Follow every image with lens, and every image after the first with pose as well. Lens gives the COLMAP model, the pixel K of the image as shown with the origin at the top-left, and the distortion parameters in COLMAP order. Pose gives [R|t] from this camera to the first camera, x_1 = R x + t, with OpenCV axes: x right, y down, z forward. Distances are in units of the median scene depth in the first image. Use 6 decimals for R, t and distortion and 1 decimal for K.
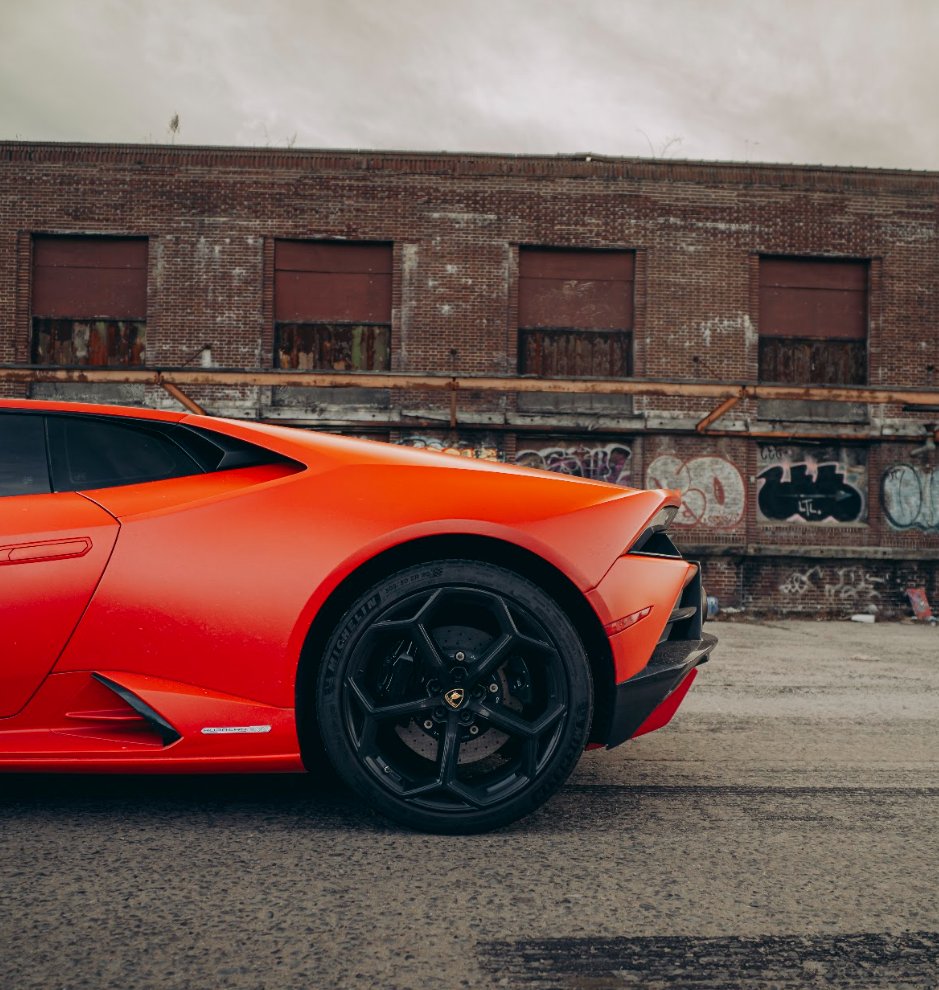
lens RADIAL K [[913.9, 0, 449.8], [0, 913.9, 556.5], [0, 0, 1]] dist [-0.016909, 0.000000]
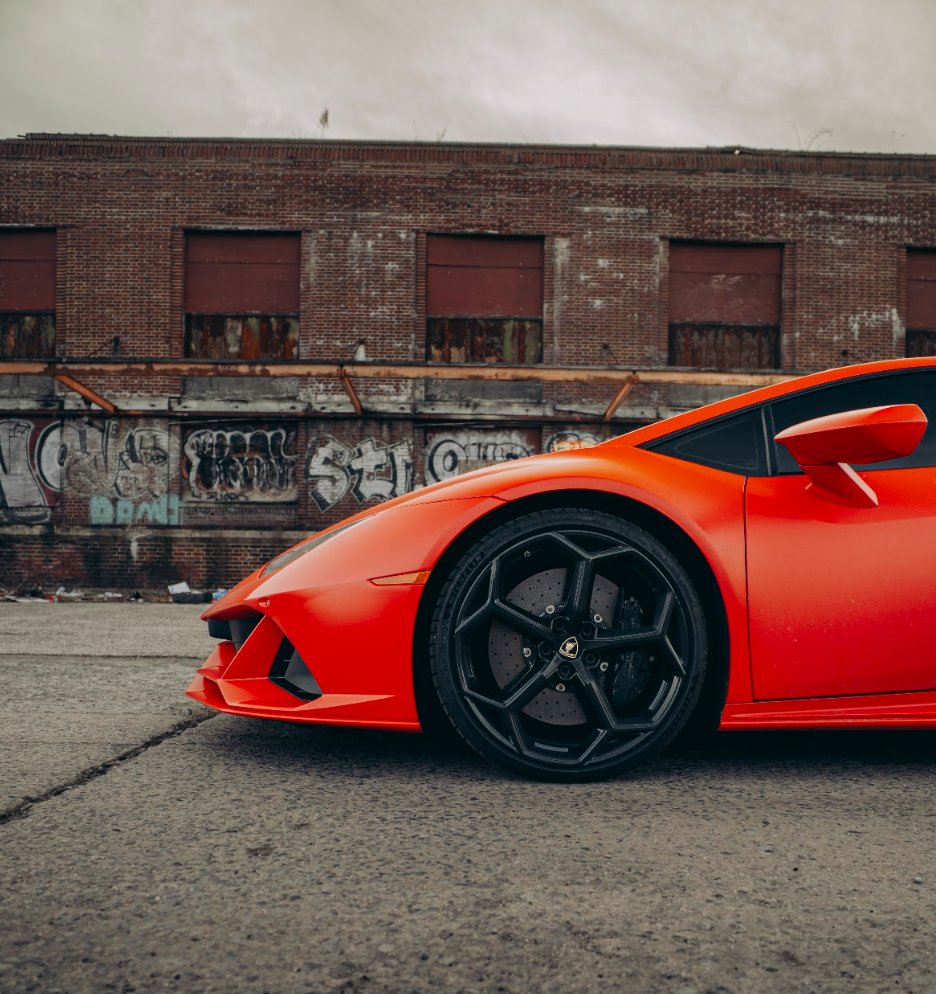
lens RADIAL K [[917.6, 0, 438.0], [0, 917.6, 571.9], [0, 0, 1]] dist [-0.016909, 0.000000]
pose [[0.999970, -0.003751, -0.006805, -0.172852], [0.003871, 0.999836, 0.017708, 0.004929], [0.006737, -0.017734, 0.999820, -0.010963]]
